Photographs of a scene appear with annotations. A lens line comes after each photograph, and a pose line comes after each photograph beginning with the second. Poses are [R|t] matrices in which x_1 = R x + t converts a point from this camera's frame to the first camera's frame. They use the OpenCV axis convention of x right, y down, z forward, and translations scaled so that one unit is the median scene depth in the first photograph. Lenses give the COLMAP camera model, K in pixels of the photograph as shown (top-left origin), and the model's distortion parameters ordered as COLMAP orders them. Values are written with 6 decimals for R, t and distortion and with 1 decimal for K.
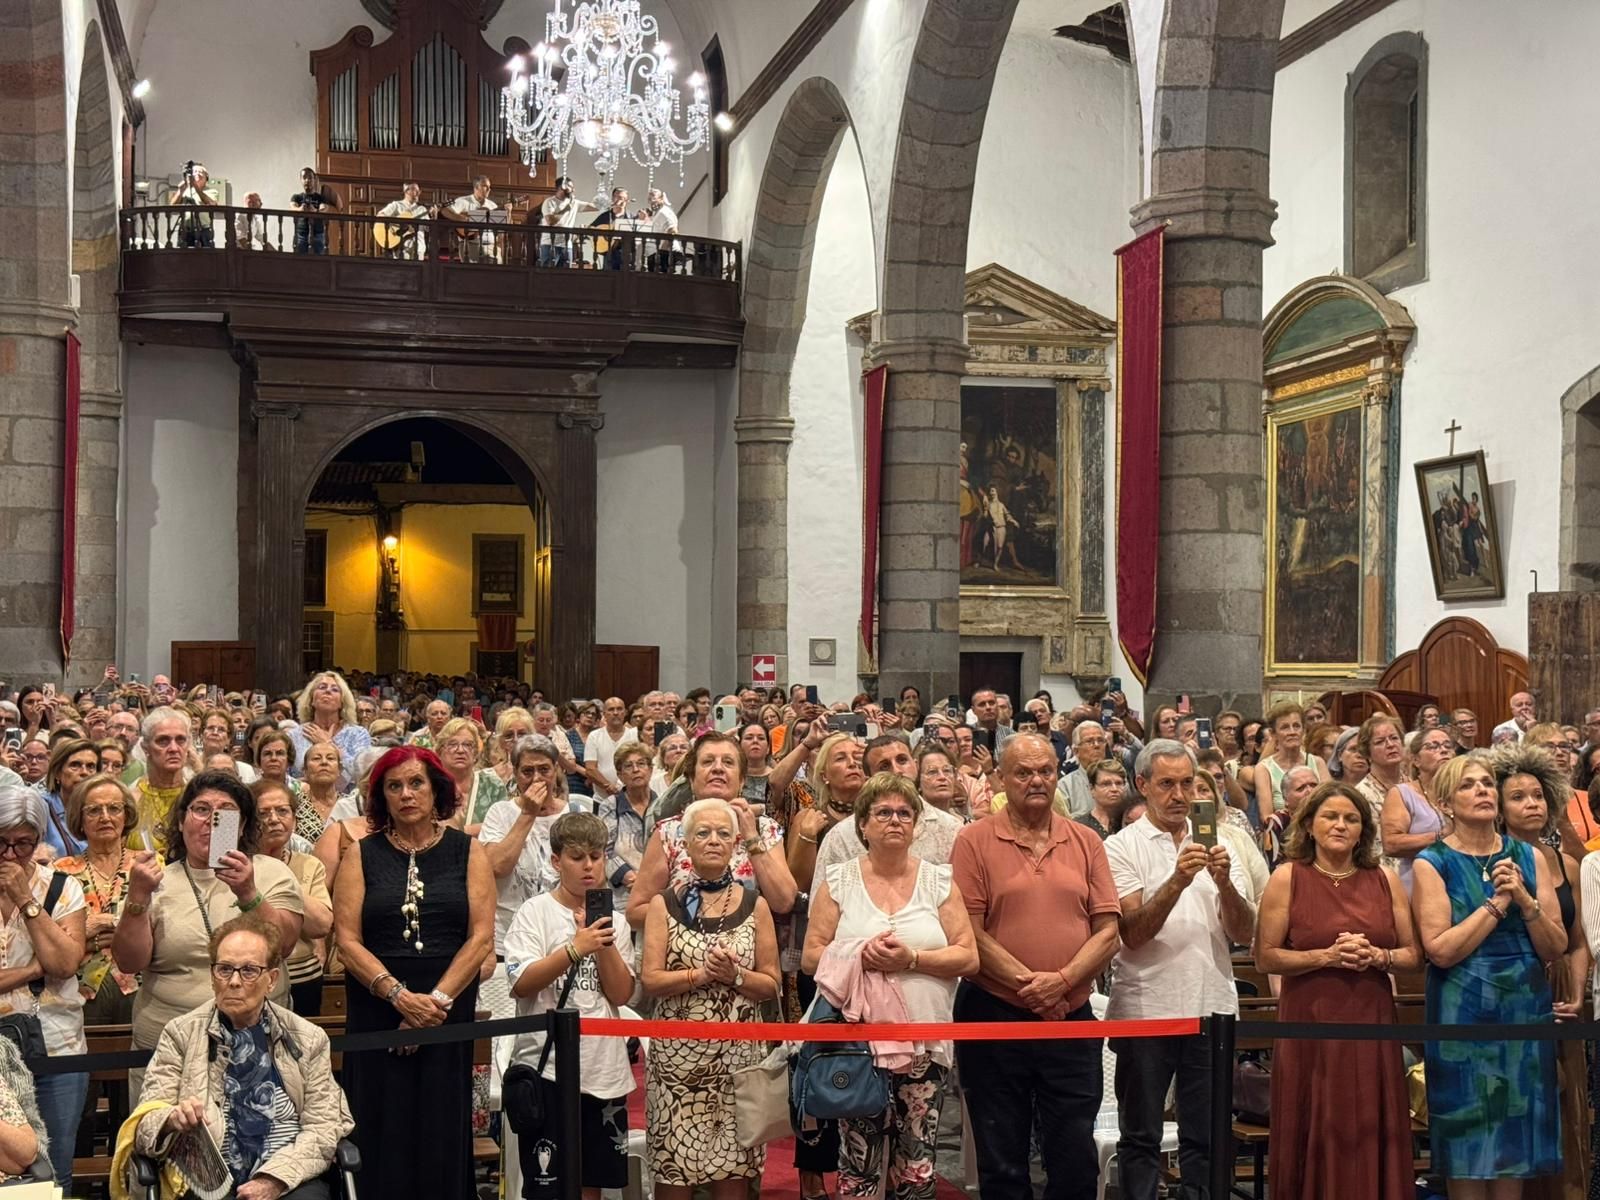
lens RADIAL K [[2185.0, 0, 792.6], [0, 2185.0, 609.7], [0, 0, 1]] dist [0.113173, 0.000000]
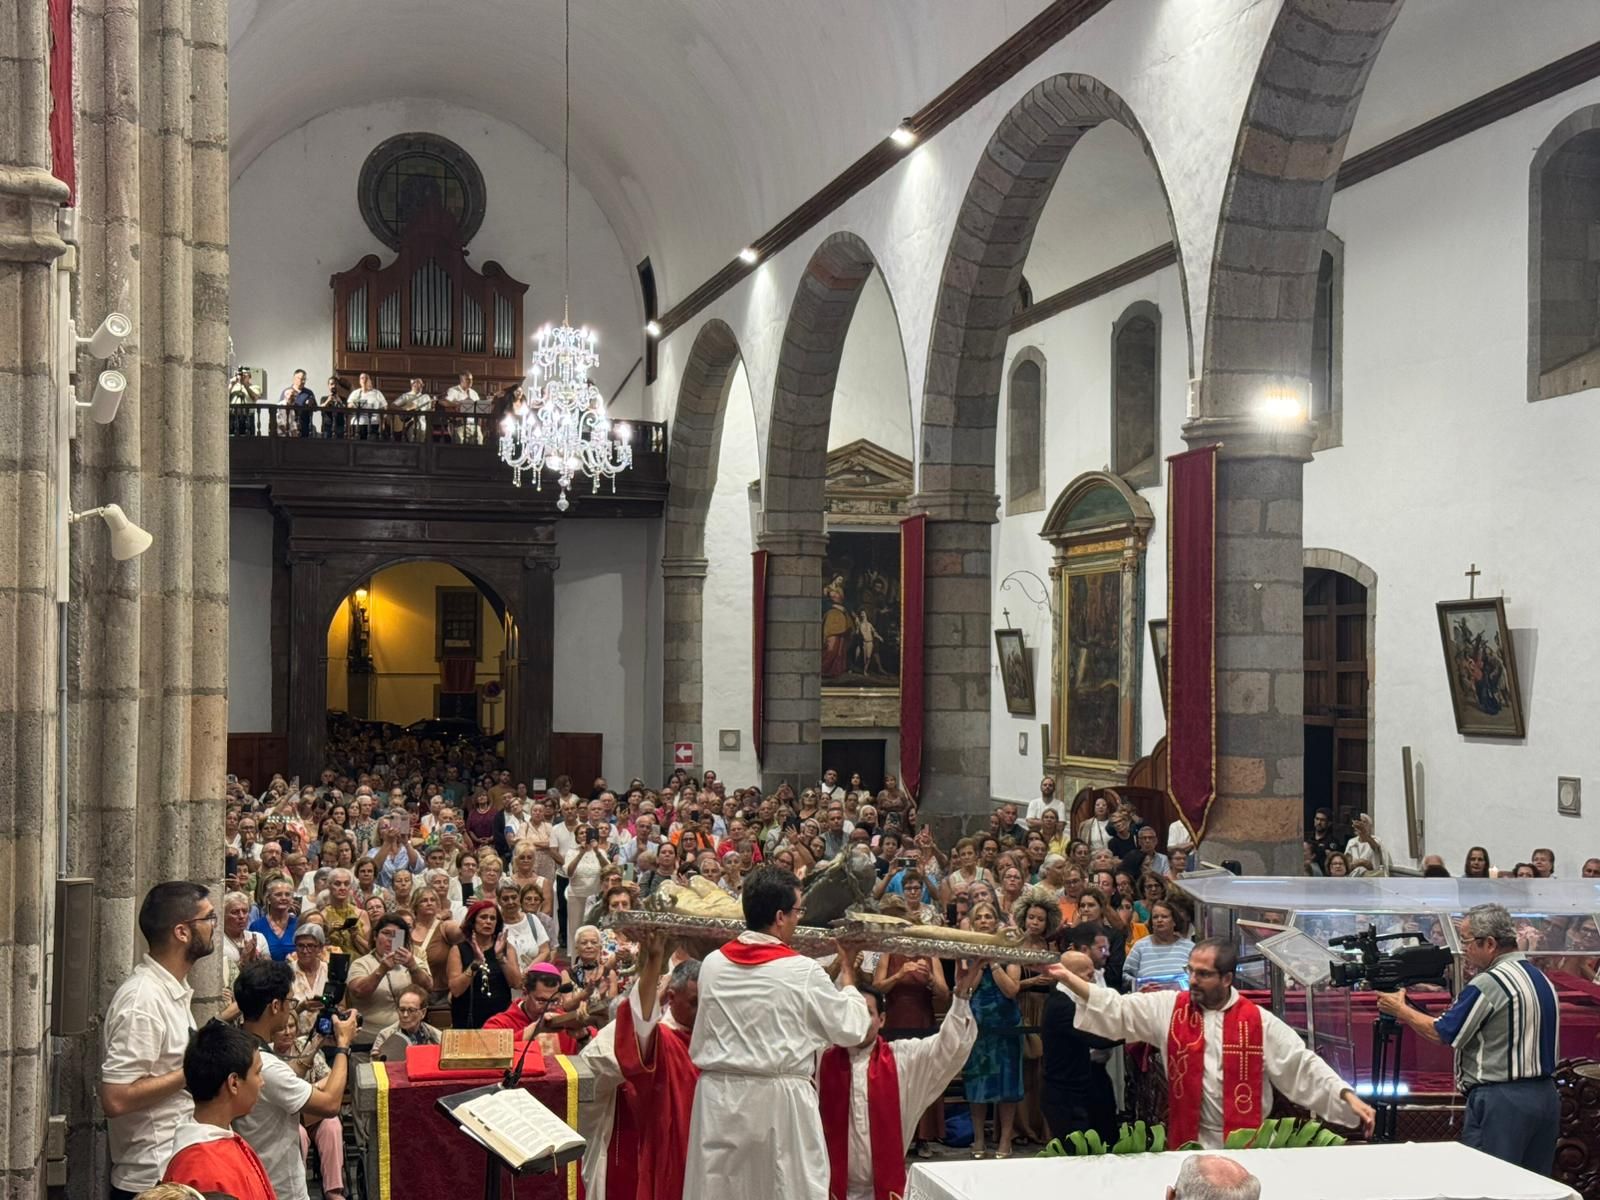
lens RADIAL K [[2235.4, 0, 803.8], [0, 2235.4, 599.7], [0, 0, 1]] dist [0.108885, 0.000000]
pose [[0.999662, 0.001271, 0.025976, 0.022896], [-0.001198, 0.999995, -0.002831, -0.059336], [-0.025980, 0.002799, 0.999659, -0.315657]]
